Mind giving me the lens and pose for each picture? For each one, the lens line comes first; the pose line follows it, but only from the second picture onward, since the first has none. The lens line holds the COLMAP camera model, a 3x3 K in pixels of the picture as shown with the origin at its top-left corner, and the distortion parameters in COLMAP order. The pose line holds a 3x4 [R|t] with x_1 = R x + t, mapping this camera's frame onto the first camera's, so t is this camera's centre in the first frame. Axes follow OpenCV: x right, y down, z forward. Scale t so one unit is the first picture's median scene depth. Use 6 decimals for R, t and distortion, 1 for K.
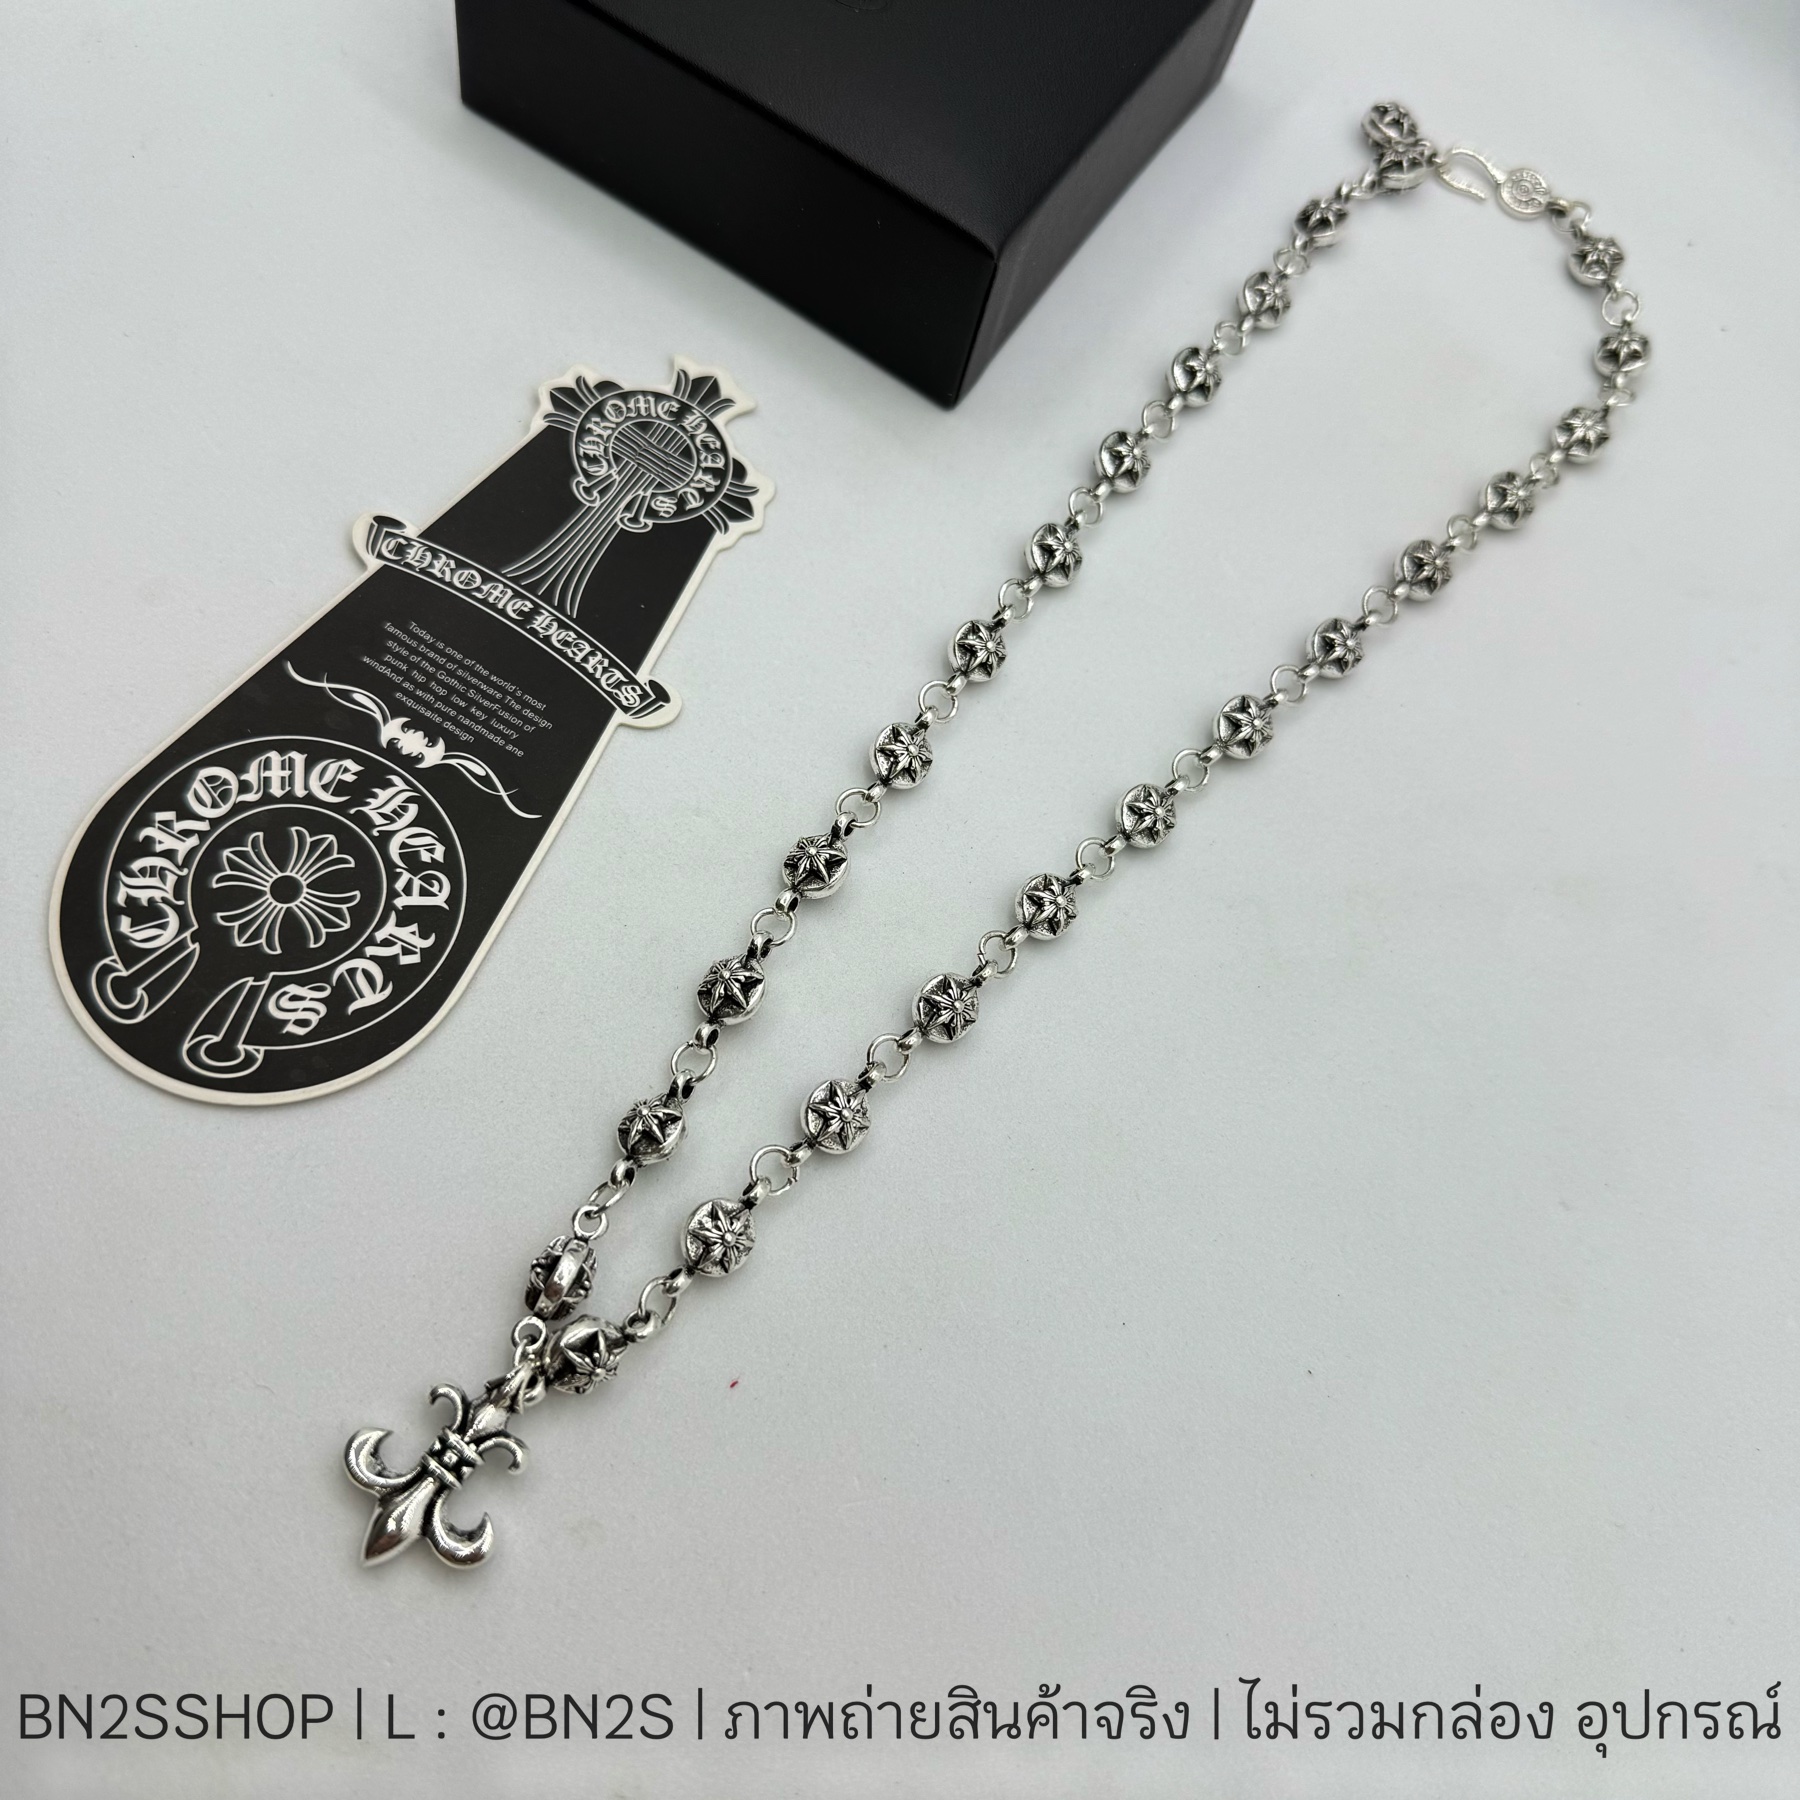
lens RADIAL K [[2002.9, 0, 900.0], [0, 2002.9, 900.0], [0, 0, 1]] dist [0.377067, -1.181282]
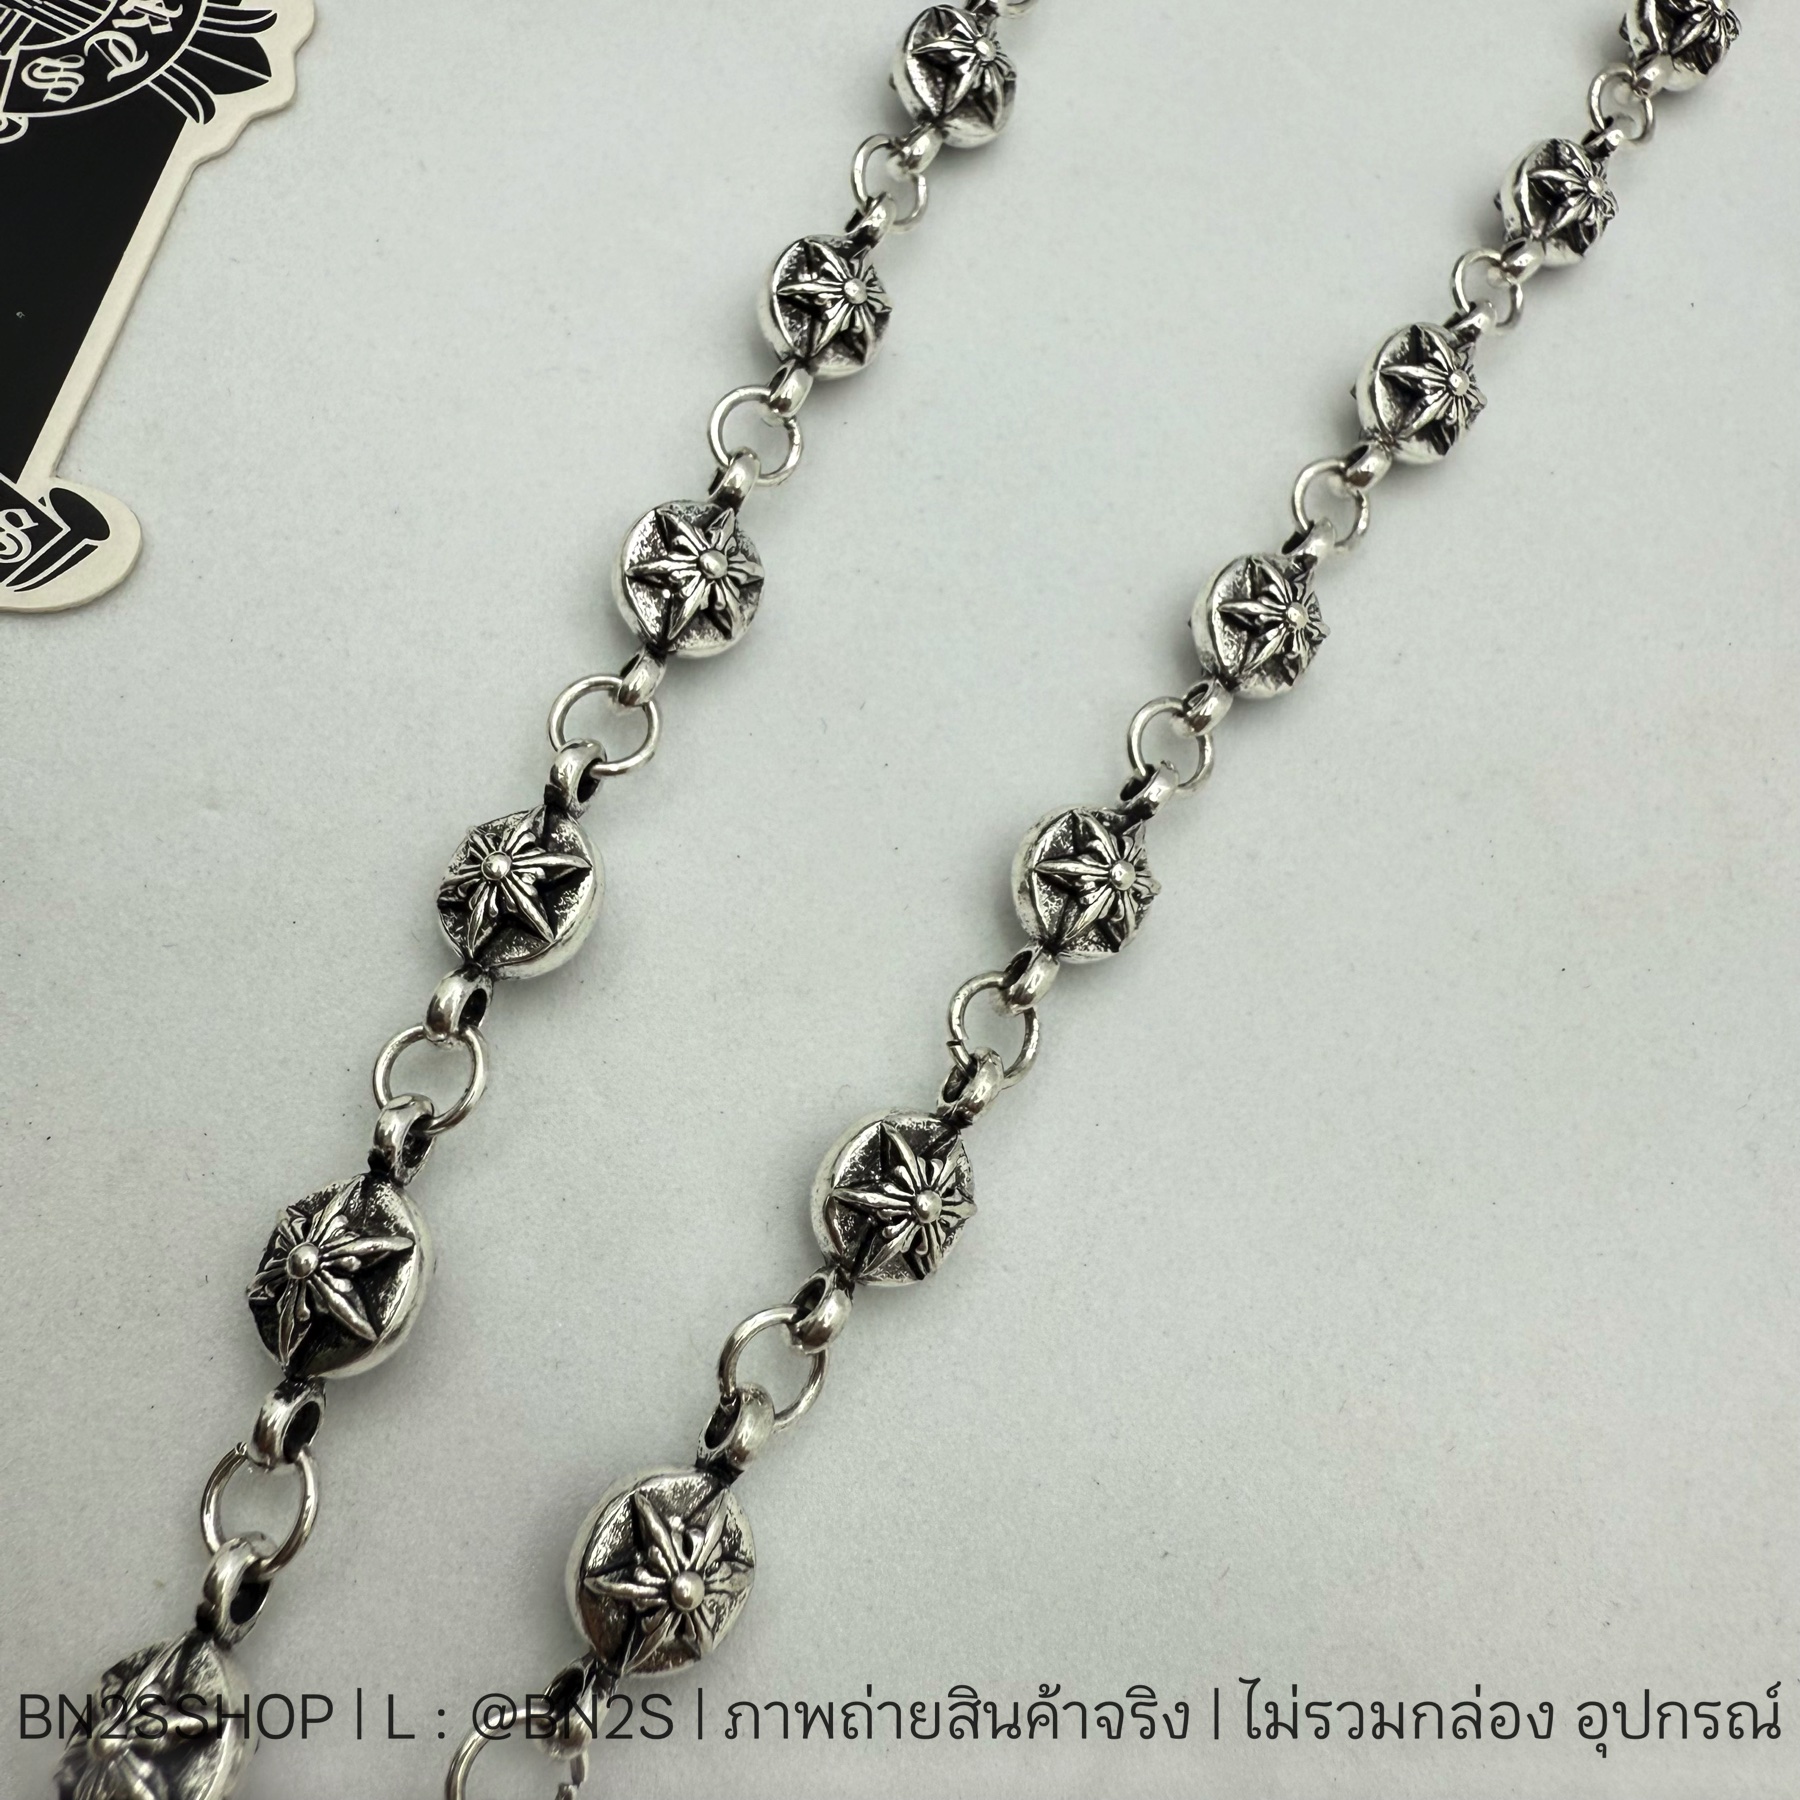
lens RADIAL K [[1835.0, 0, 900.6], [0, 1835.0, 753.3], [0, 0, 1]] dist [0.028914, 0.002240]
pose [[0.985109, -0.158944, 0.065545, 0.014540], [0.151978, 0.983285, 0.100262, -0.073249], [-0.080386, -0.088808, 0.992800, 0.659205]]
